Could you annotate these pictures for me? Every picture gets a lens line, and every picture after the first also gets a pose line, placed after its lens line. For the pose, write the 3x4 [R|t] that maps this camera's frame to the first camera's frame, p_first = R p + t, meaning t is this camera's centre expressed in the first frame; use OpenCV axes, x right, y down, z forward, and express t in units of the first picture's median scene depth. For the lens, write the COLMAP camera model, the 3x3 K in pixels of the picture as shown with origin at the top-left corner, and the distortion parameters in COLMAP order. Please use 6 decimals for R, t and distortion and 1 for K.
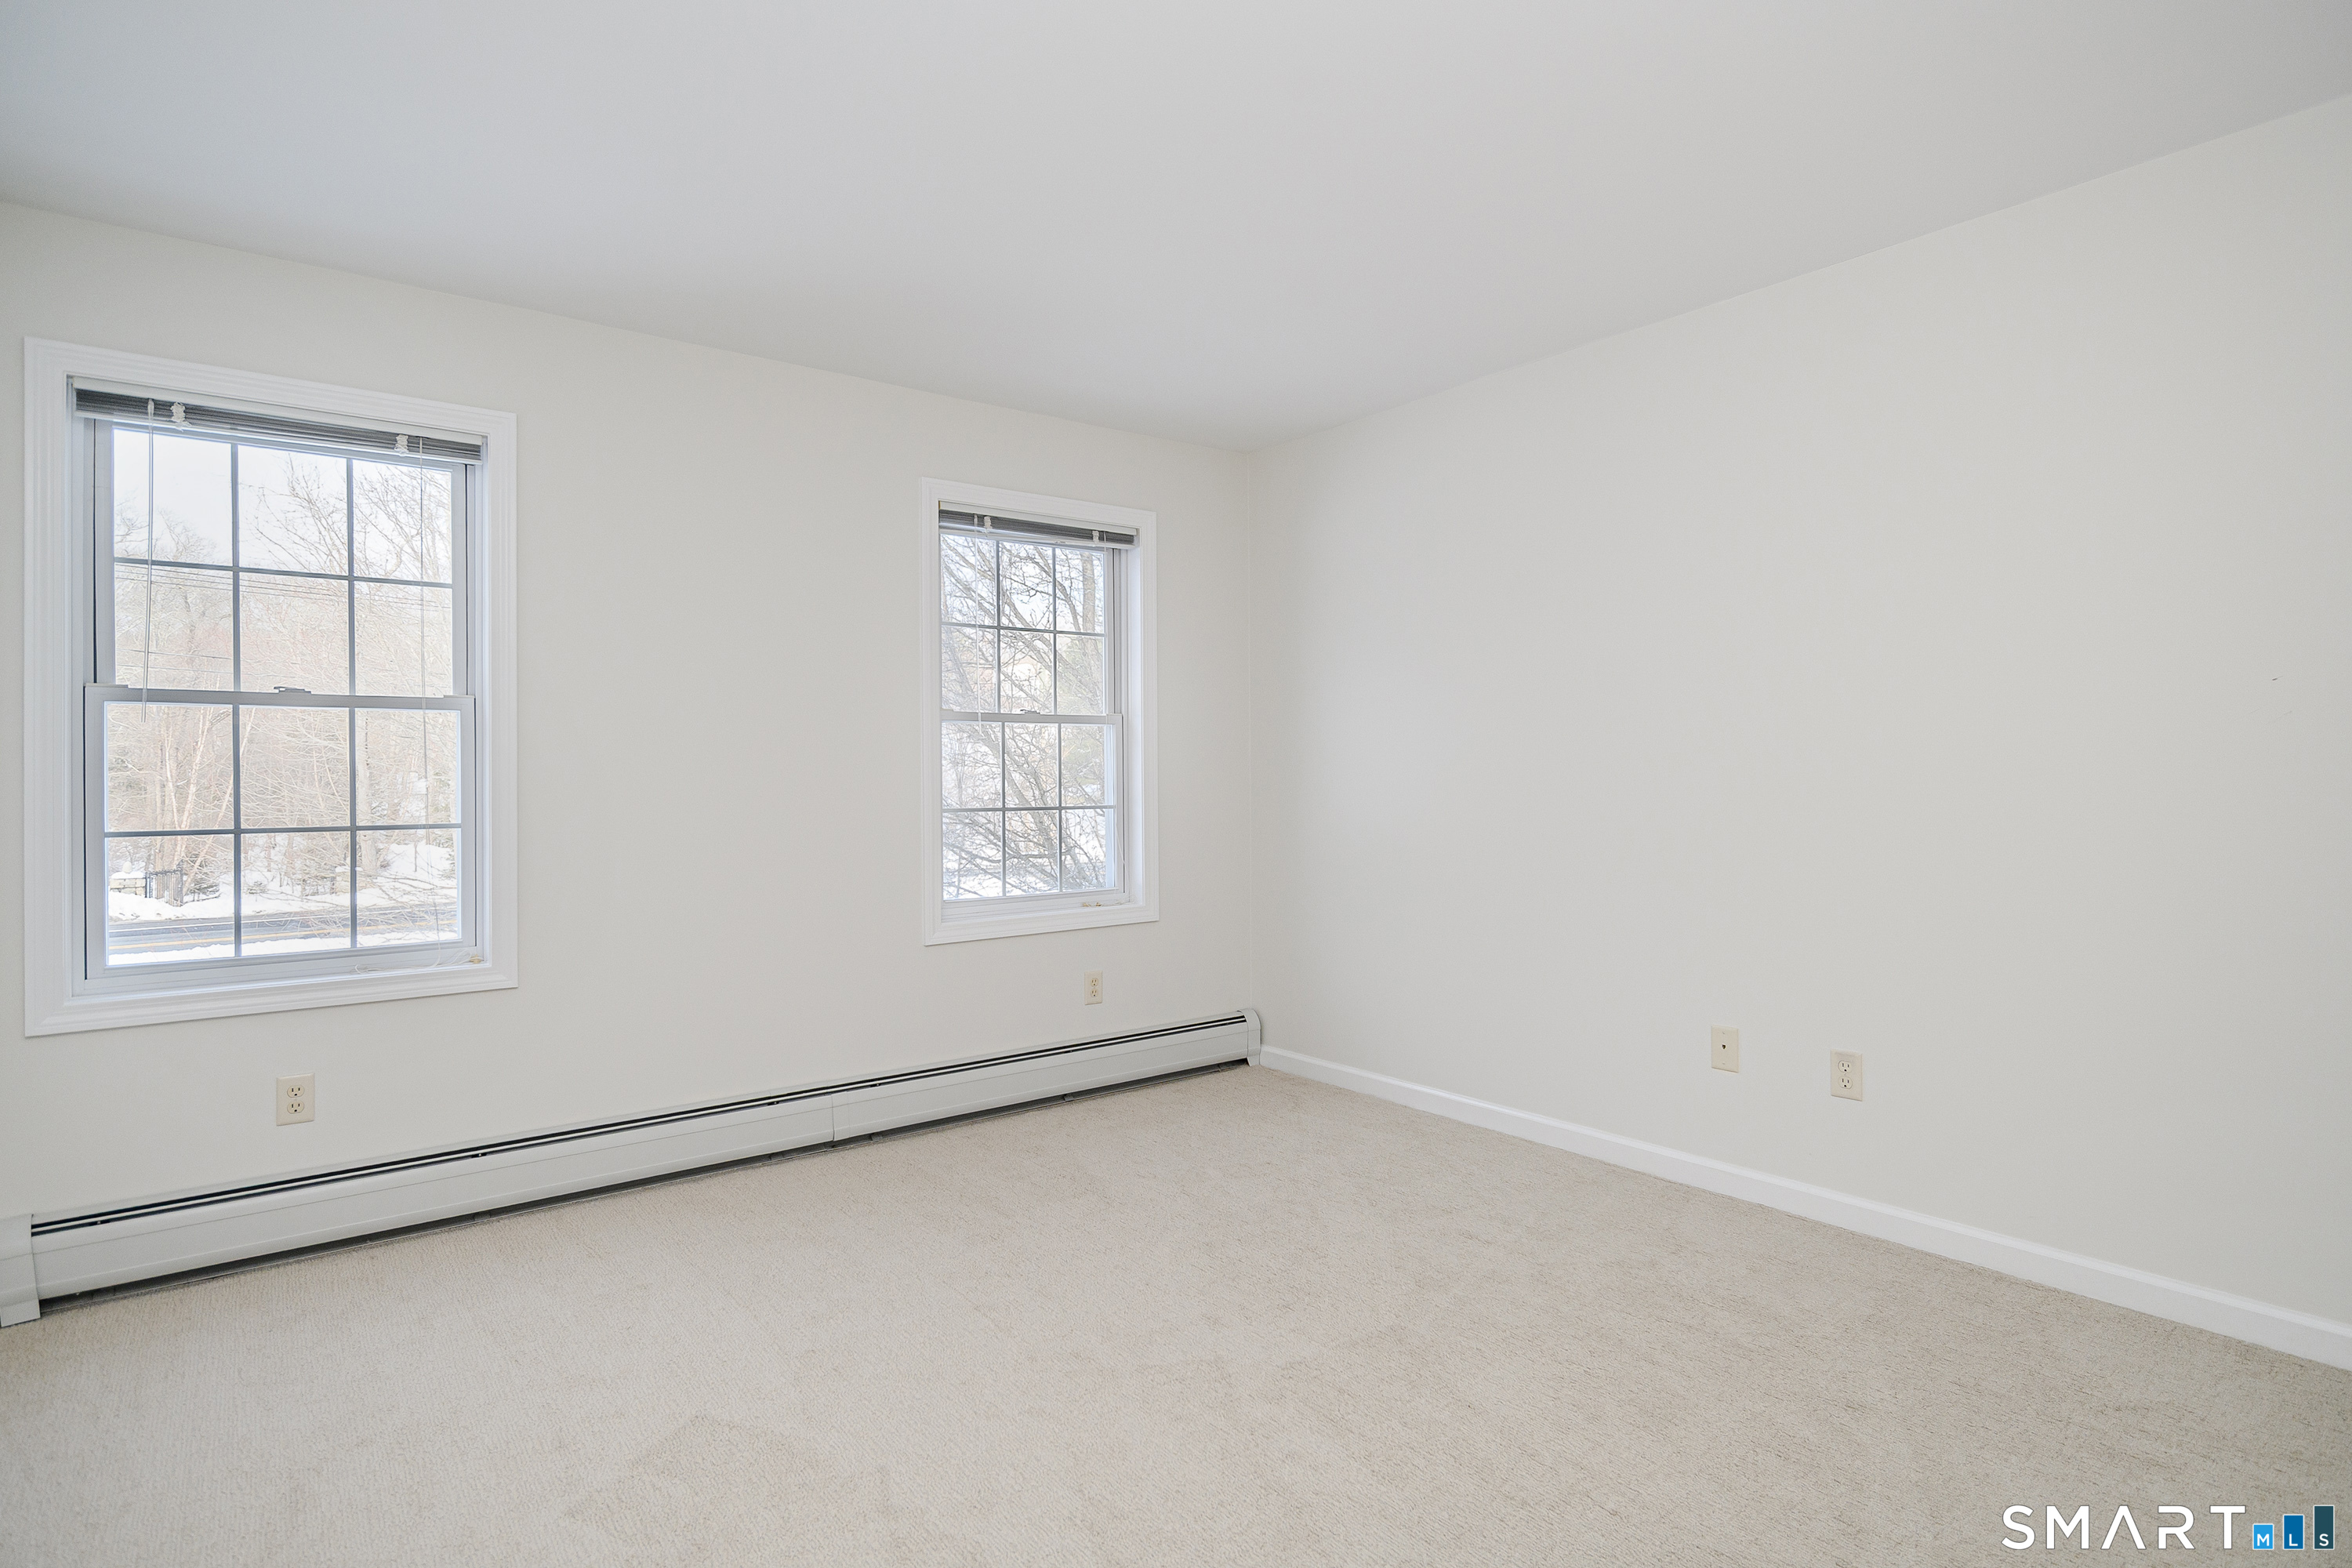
lens RADIAL K [[1179.6, 0, 1181.8], [0, 1179.6, 775.2], [0, 0, 1]] dist [0.002747, 0.000783]
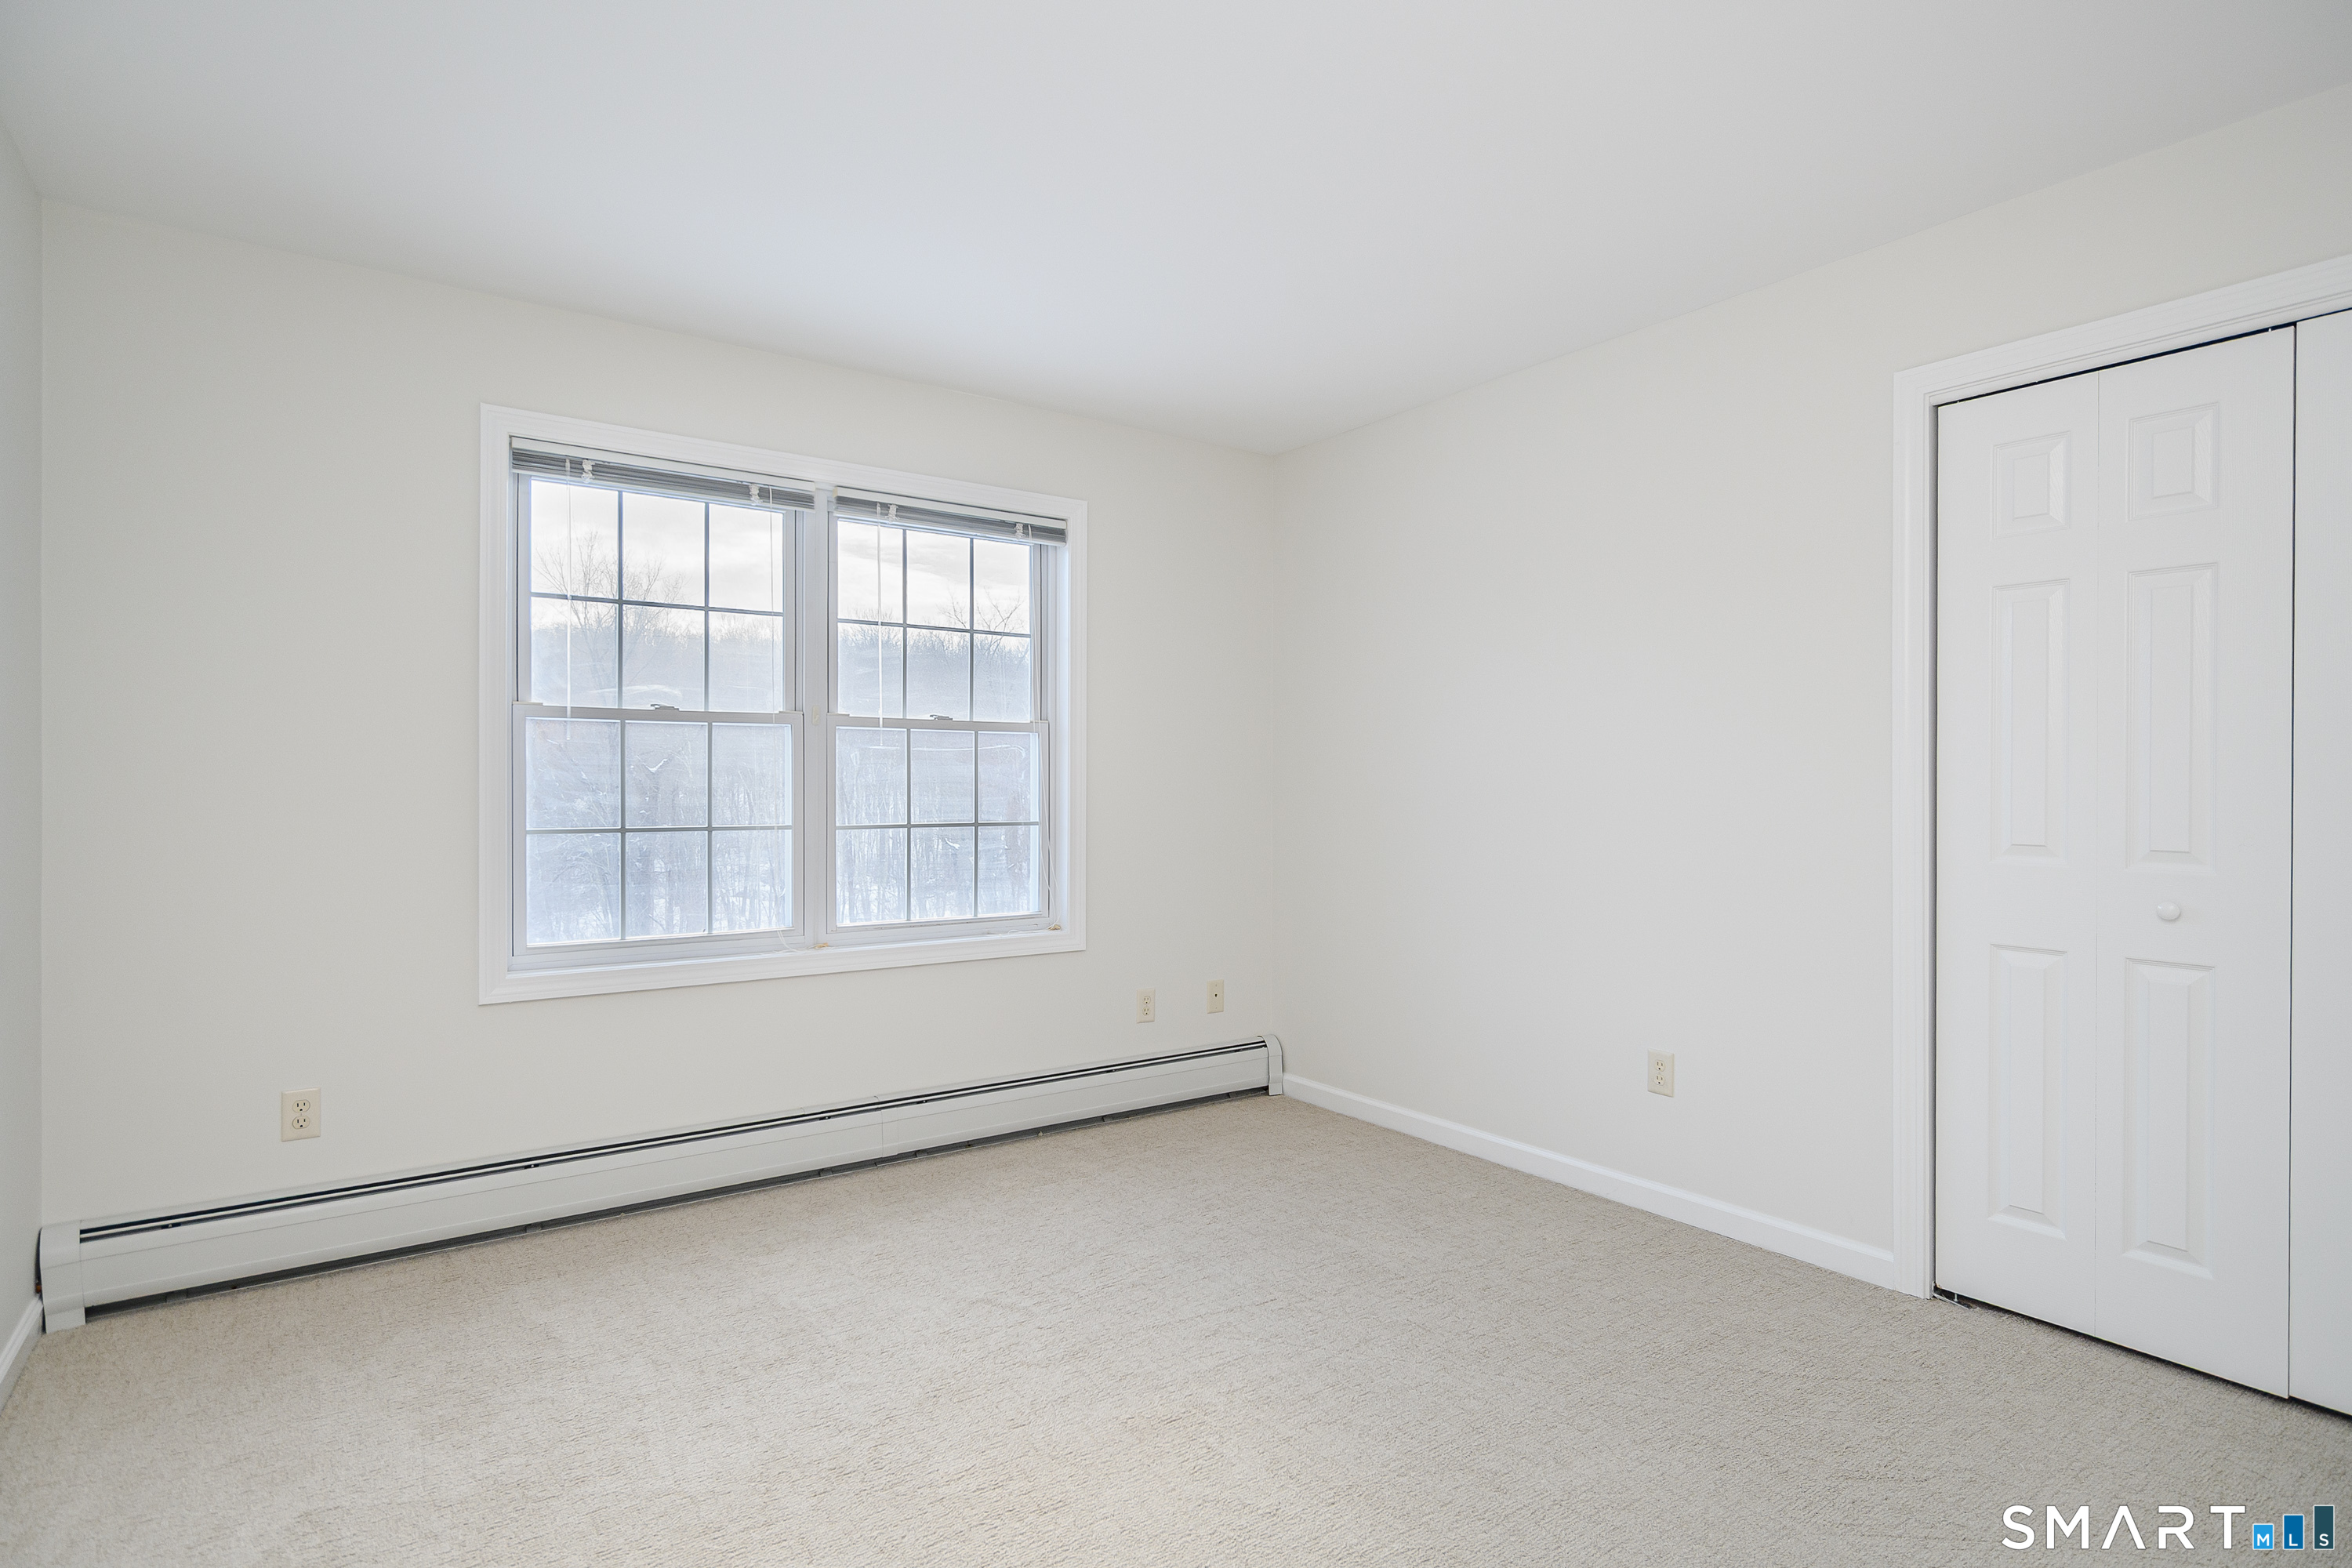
lens RADIAL K [[1229.3, 0, 1189.9], [0, 1229.3, 784.7], [0, 0, 1]] dist [-0.004377, 0.003414]
pose [[0.999873, 0.008353, -0.013581, -0.216430], [-0.008402, 0.999958, -0.003563, 0.001935], [0.013551, 0.003676, 0.999901, -0.166460]]
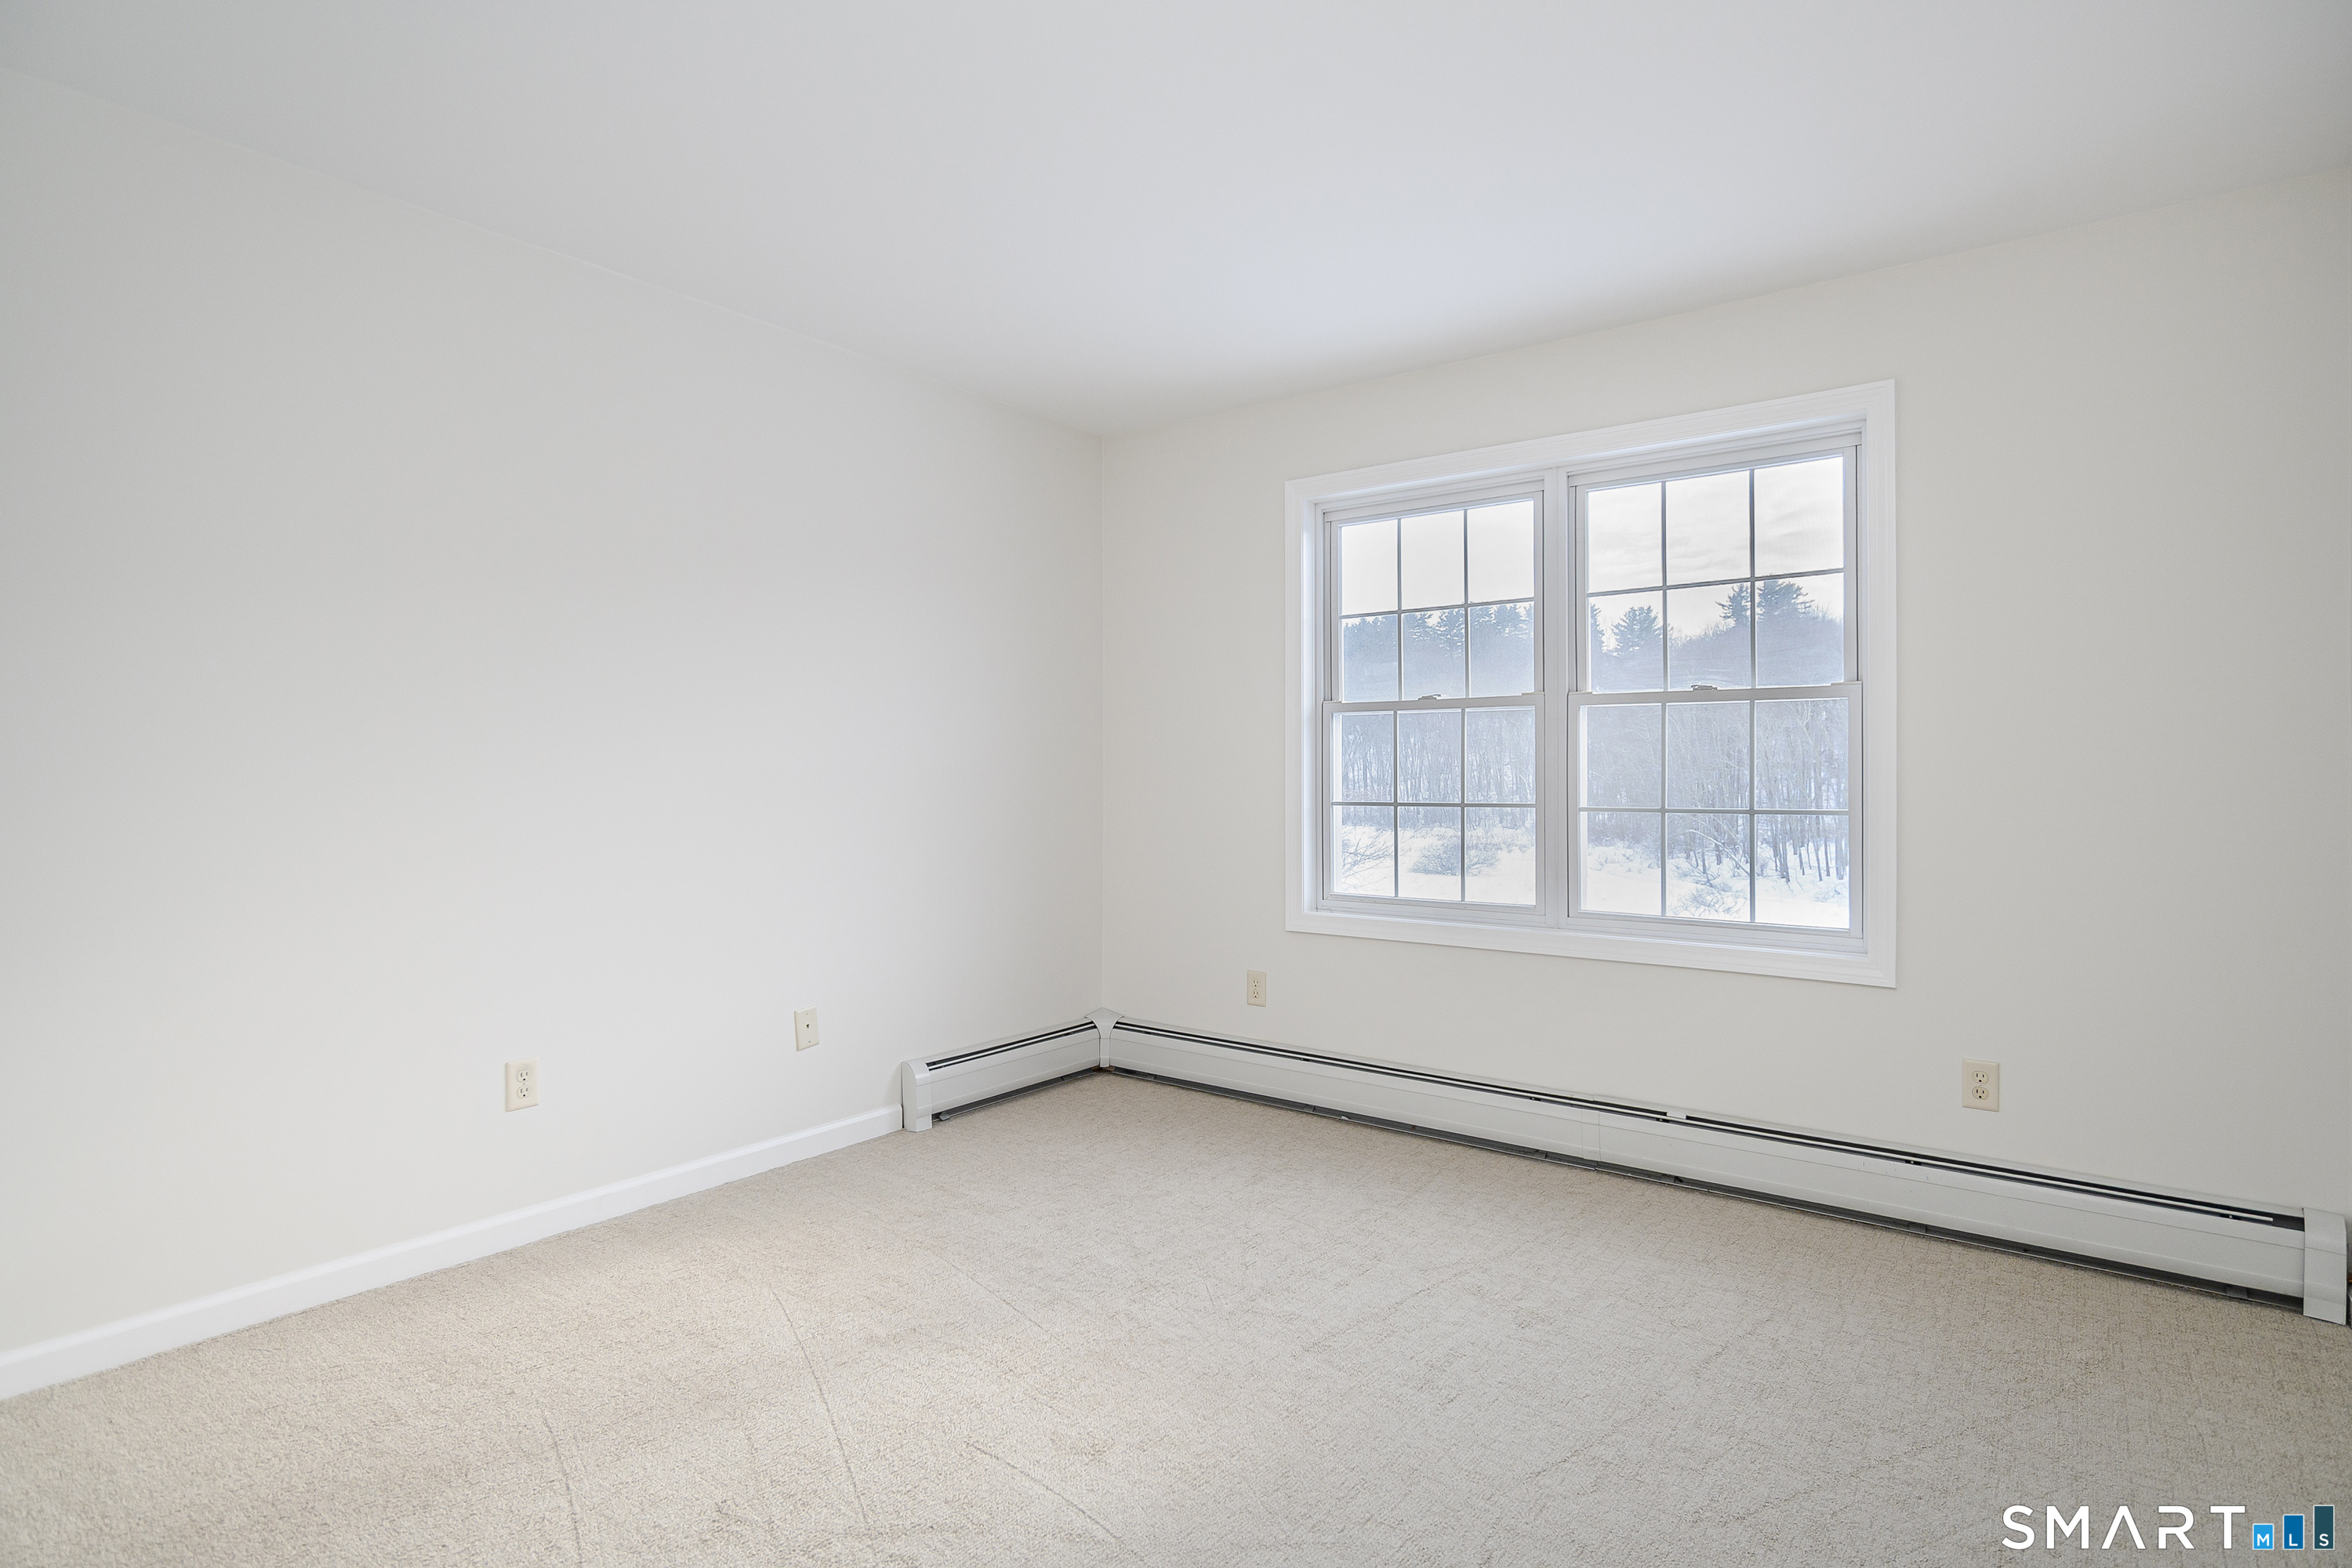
lens RADIAL K [[1243.8, 0, 1174.1], [0, 1243.8, 735.2], [0, 0, 1]] dist [0.000832, -0.000131]
pose [[0.249204, -0.018934, -0.968266, 0.475133], [0.000692, 0.999812, -0.019373, -0.003872], [0.968451, 0.004158, 0.249171, 0.363953]]
